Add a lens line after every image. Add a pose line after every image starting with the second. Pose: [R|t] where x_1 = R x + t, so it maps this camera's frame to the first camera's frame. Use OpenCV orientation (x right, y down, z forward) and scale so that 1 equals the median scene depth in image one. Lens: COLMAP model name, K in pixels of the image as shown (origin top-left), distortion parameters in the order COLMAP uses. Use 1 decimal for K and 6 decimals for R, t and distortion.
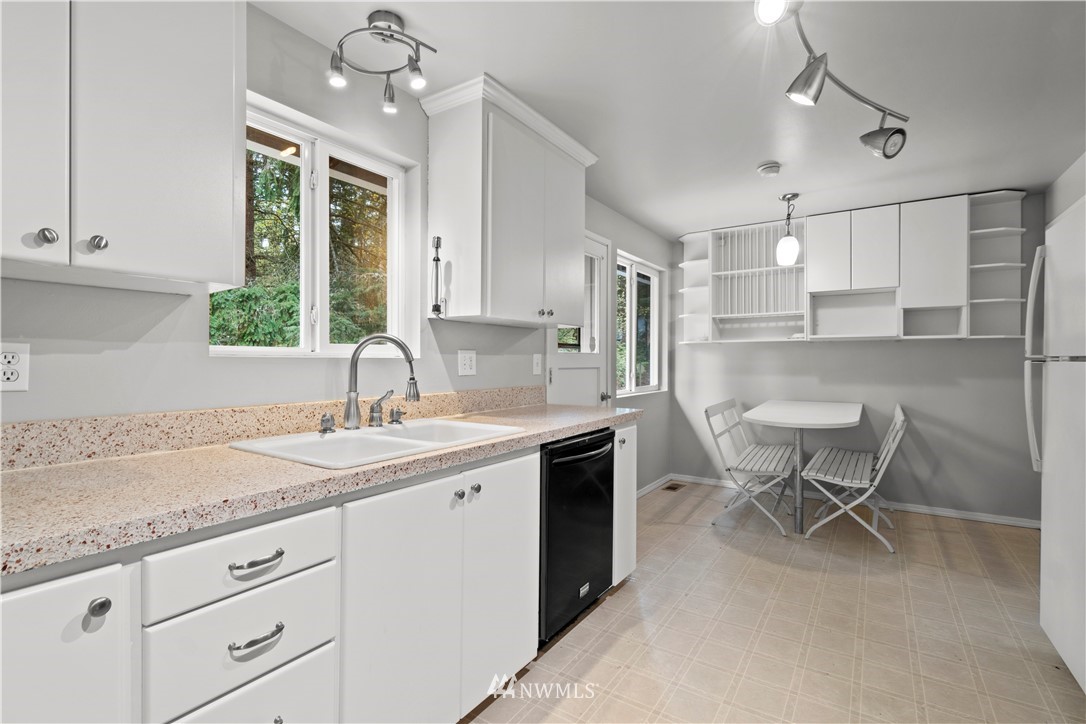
lens RADIAL K [[505.8, 0, 541.7], [0, 505.8, 362.6], [0, 0, 1]] dist [-0.003377, -0.000233]
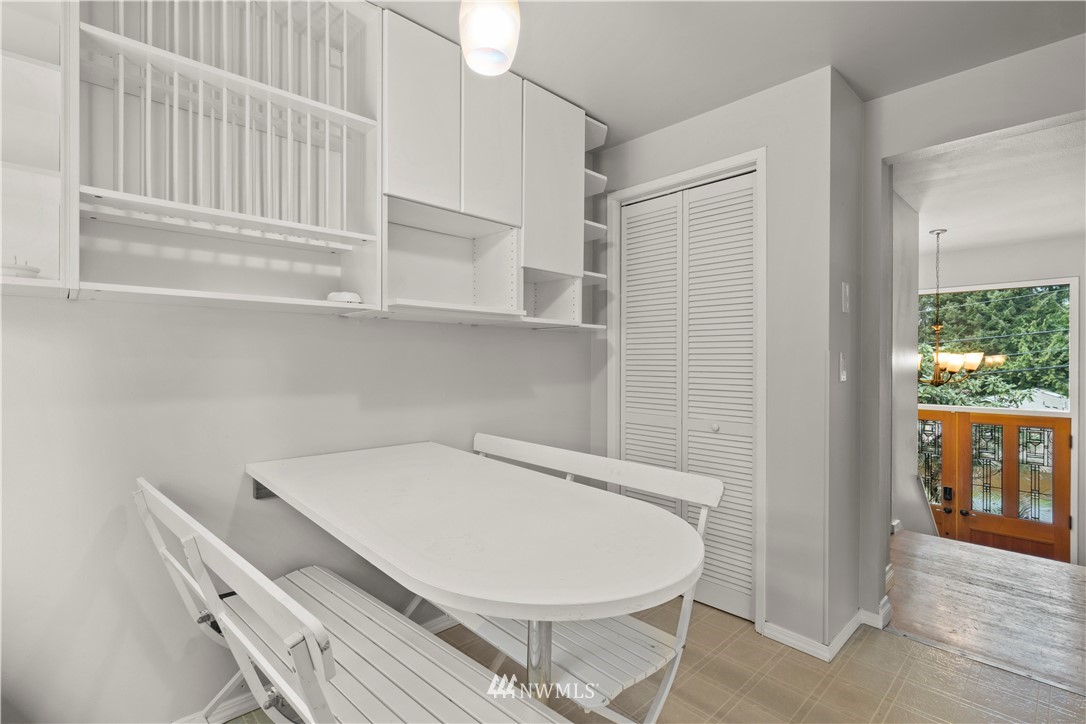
lens RADIAL K [[505.8, 0, 541.0], [0, 505.8, 361.2], [0, 0, 1]] dist [-0.003377, -0.000233]
pose [[0.228773, -0.005707, 0.973463, 0.149344], [-0.003476, 0.999972, 0.006679, -0.005960], [-0.973474, -0.004912, 0.228746, 0.752031]]
